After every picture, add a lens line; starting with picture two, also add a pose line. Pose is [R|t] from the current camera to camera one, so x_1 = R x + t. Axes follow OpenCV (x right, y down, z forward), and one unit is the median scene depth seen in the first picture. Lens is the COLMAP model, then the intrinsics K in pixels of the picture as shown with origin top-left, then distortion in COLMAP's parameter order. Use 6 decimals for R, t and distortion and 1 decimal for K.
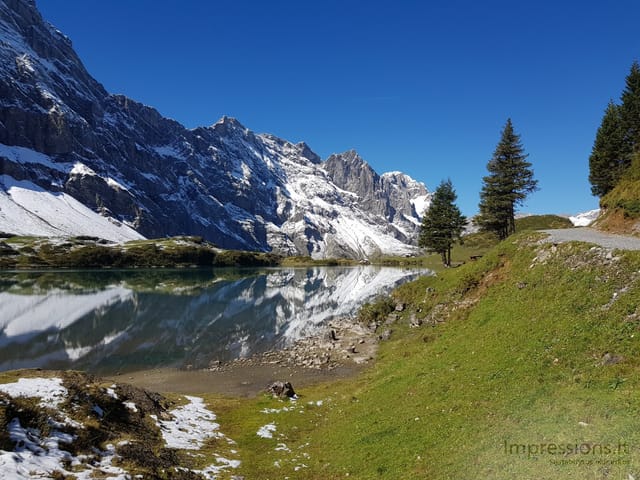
lens RADIAL K [[504.2, 0, 323.0], [0, 504.2, 237.2], [0, 0, 1]] dist [0.000578, -0.010844]
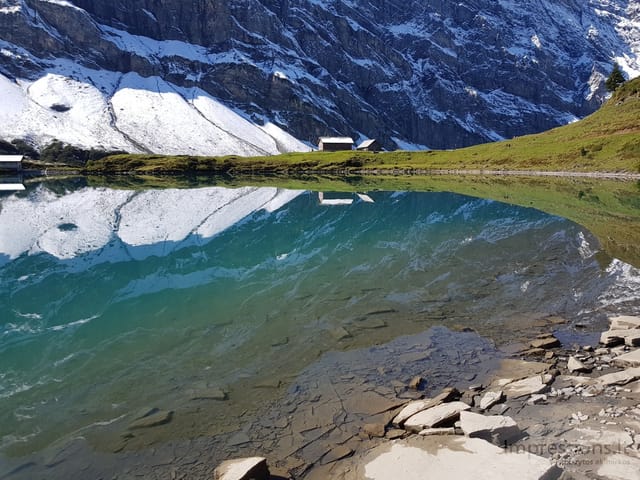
lens RADIAL K [[504.9, 0, 321.3], [0, 504.9, 229.8], [0, 0, 1]] dist [0.001869, -0.016500]
pose [[0.756967, 0.075625, -0.649062, 0.093482], [0.032063, 0.987786, 0.152484, 0.011032], [0.652666, -0.136236, 0.745297, 0.208439]]
